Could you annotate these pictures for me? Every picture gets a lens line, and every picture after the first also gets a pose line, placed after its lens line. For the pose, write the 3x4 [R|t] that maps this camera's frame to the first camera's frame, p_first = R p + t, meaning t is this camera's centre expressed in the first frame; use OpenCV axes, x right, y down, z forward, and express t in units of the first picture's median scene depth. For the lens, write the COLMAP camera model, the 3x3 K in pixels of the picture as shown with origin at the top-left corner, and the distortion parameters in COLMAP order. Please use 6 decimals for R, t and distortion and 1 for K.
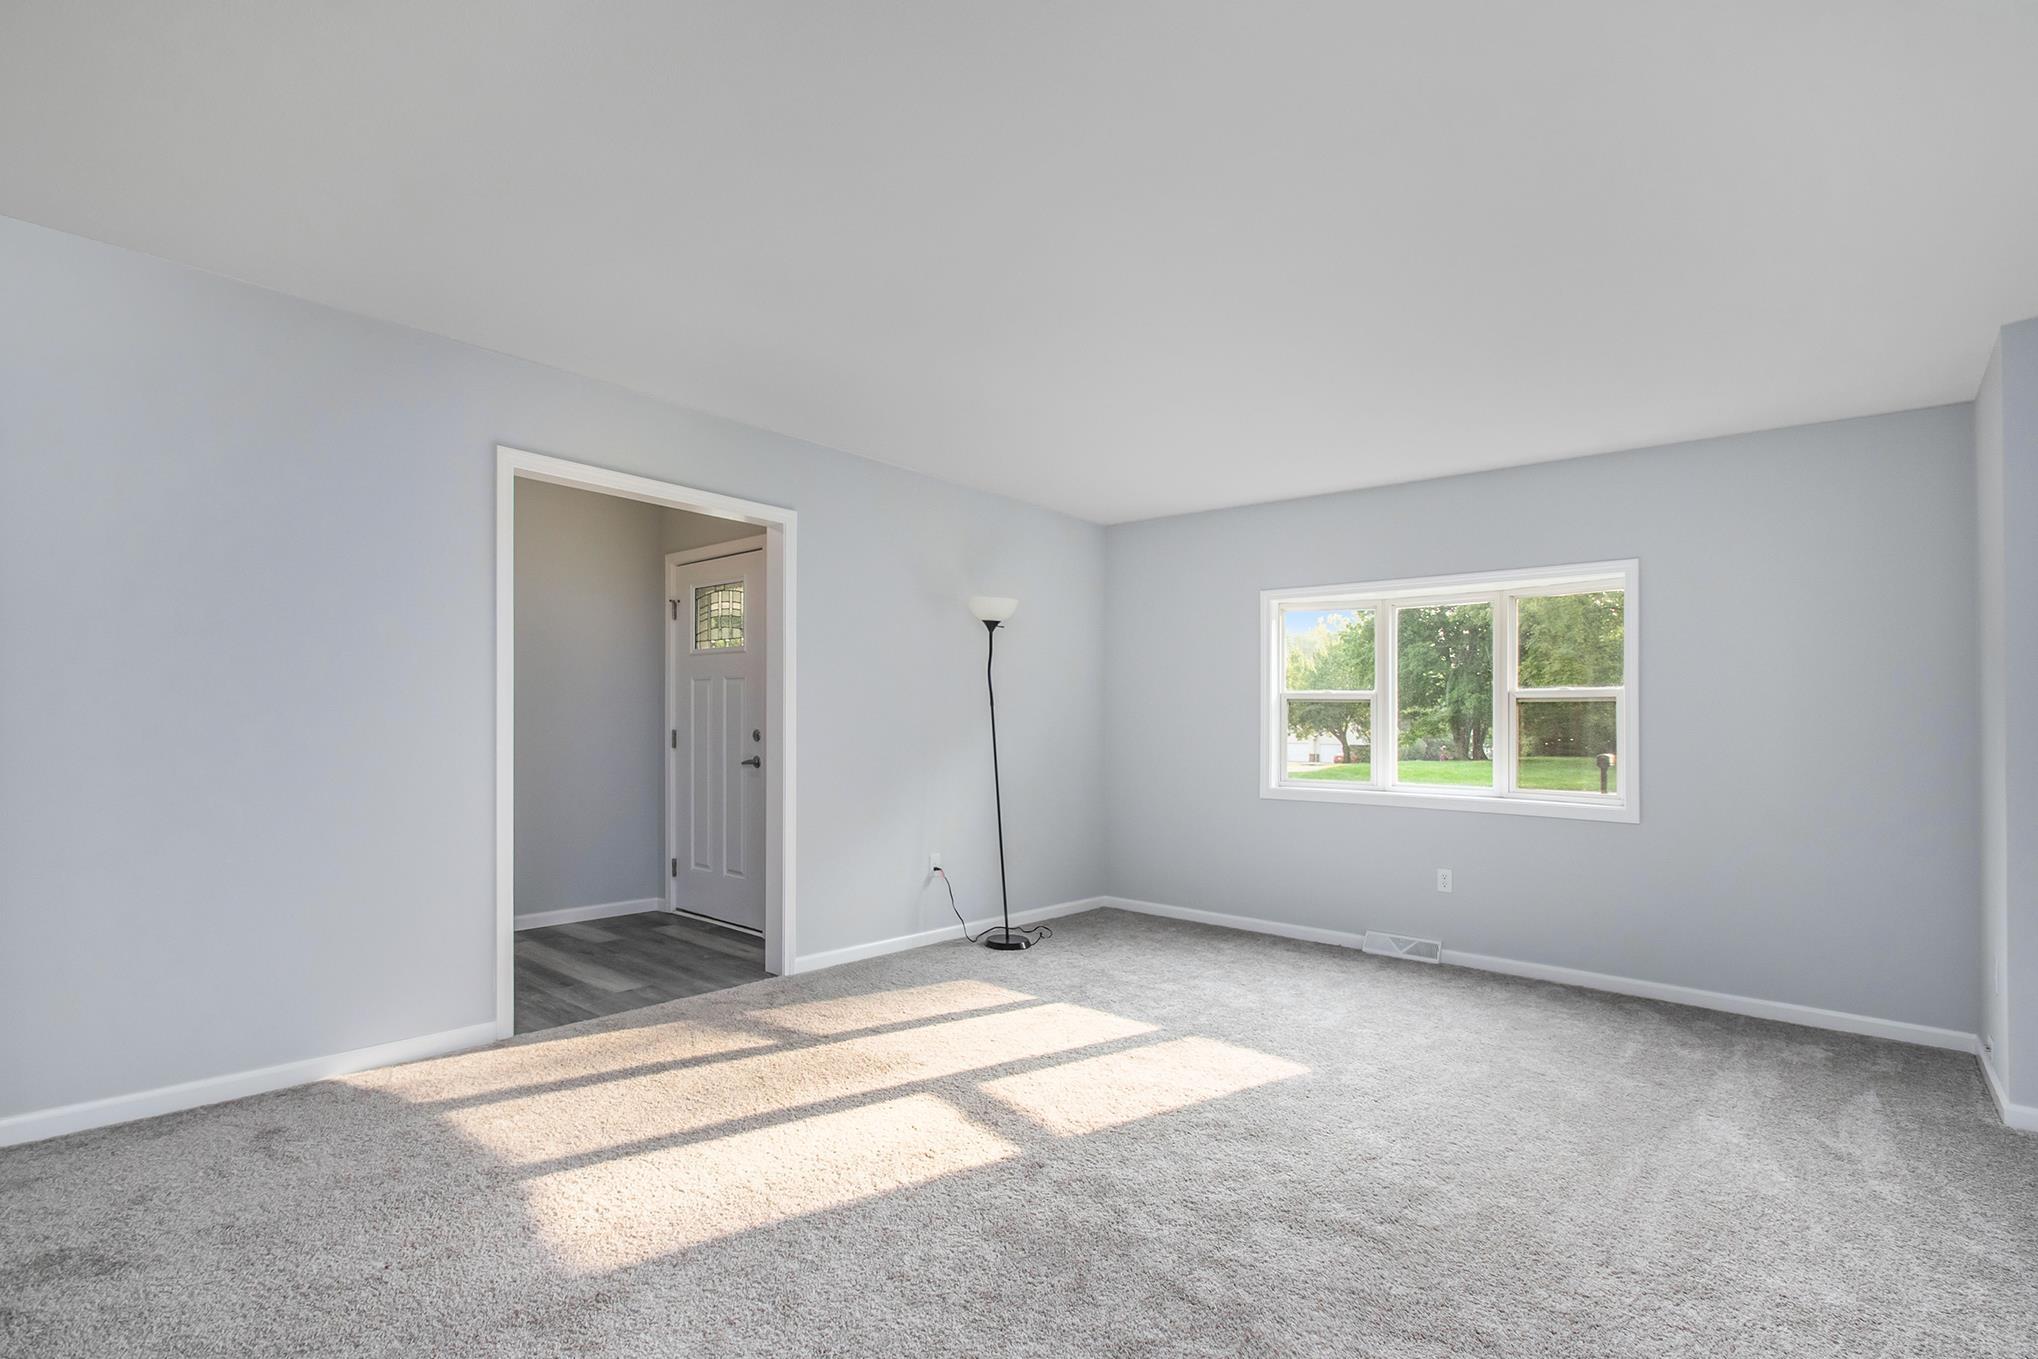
lens RADIAL K [[966.3, 0, 1007.4], [0, 966.3, 719.3], [0, 0, 1]] dist [-0.003146, -0.000296]
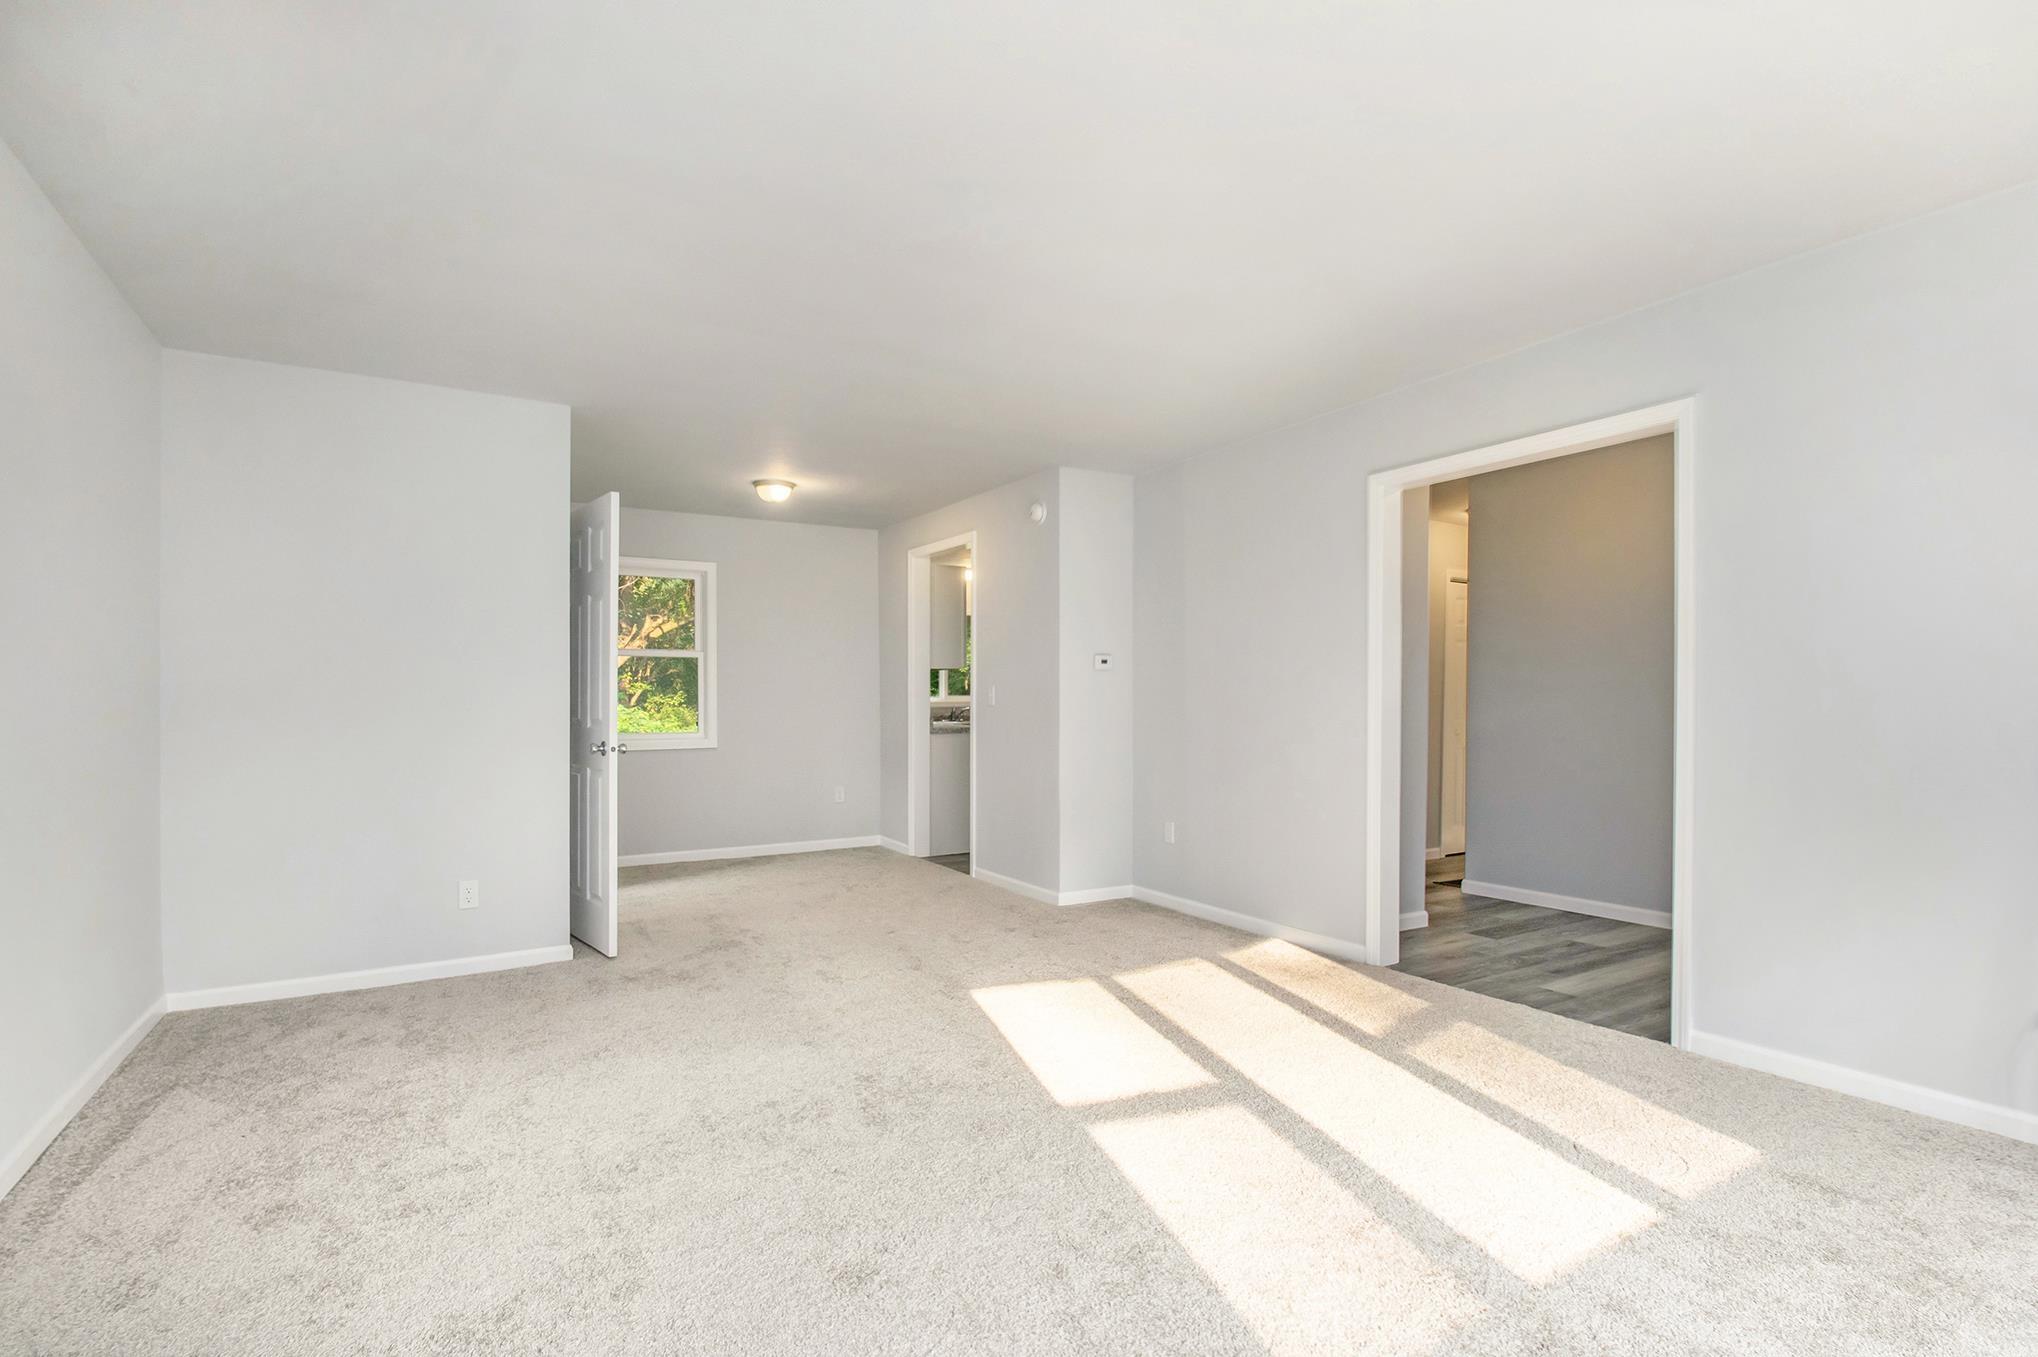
lens RADIAL K [[966.3, 0, 1007.4], [0, 966.3, 718.3], [0, 0, 1]] dist [-0.003146, -0.000296]
pose [[-0.311113, 0.002242, -0.950370, 0.694684], [0.005809, 0.999983, 0.000457, 0.017262], [0.950355, -0.005378, -0.311121, 0.849487]]
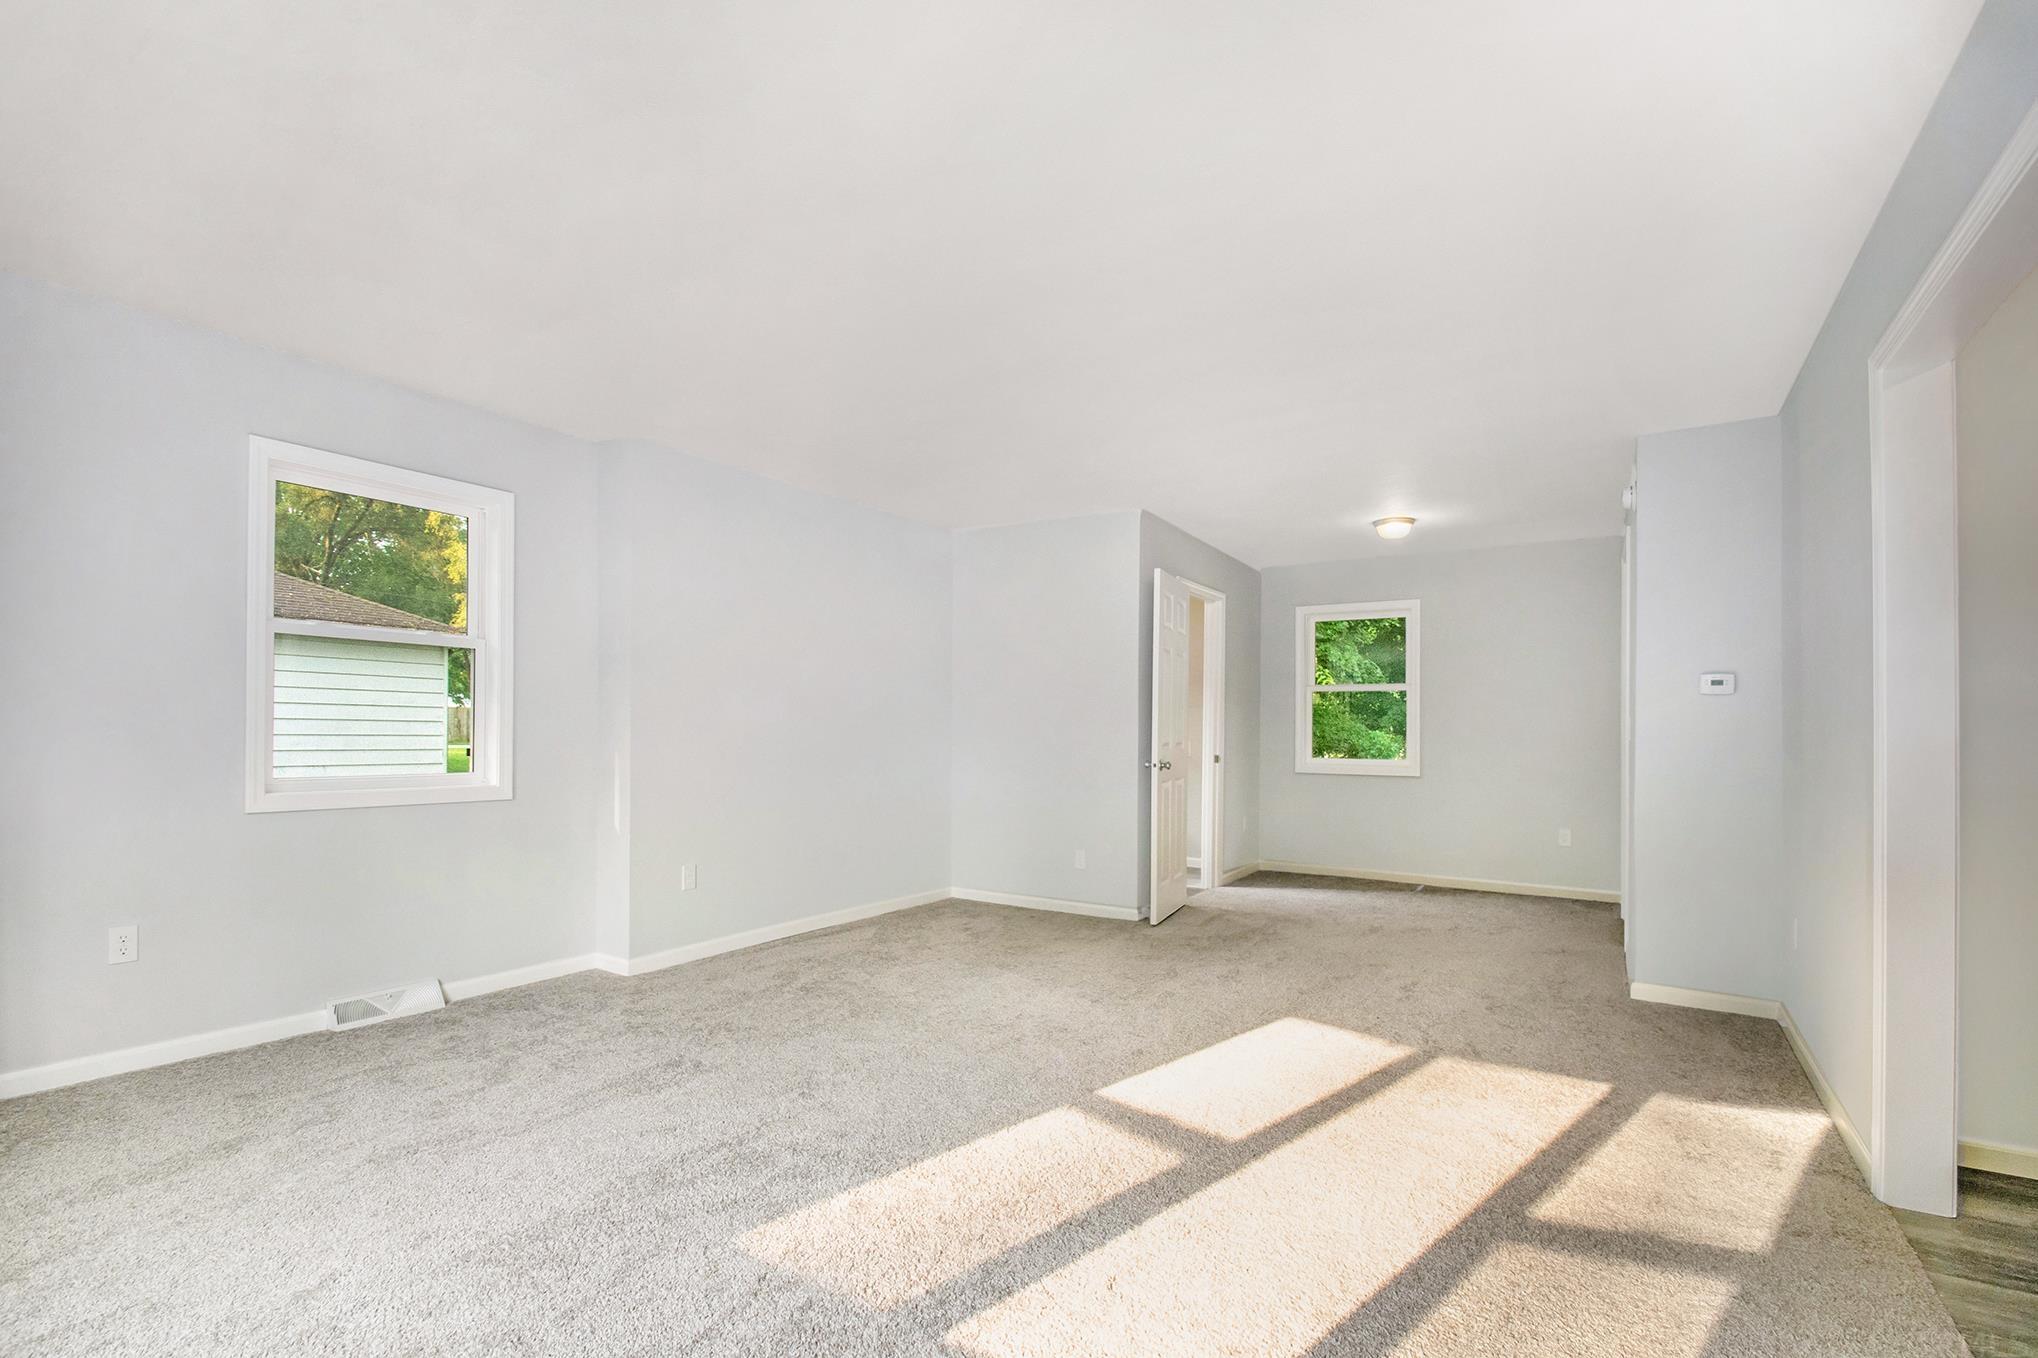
lens RADIAL K [[921.0, 0, 1043.0], [0, 921.0, 721.1], [0, 0, 1]] dist [0.000083, -0.000171]
pose [[-0.987524, -0.027549, -0.155038, 0.180328], [-0.025183, 0.999535, -0.017204, 0.012379], [0.155440, -0.013085, -0.987759, 1.401155]]
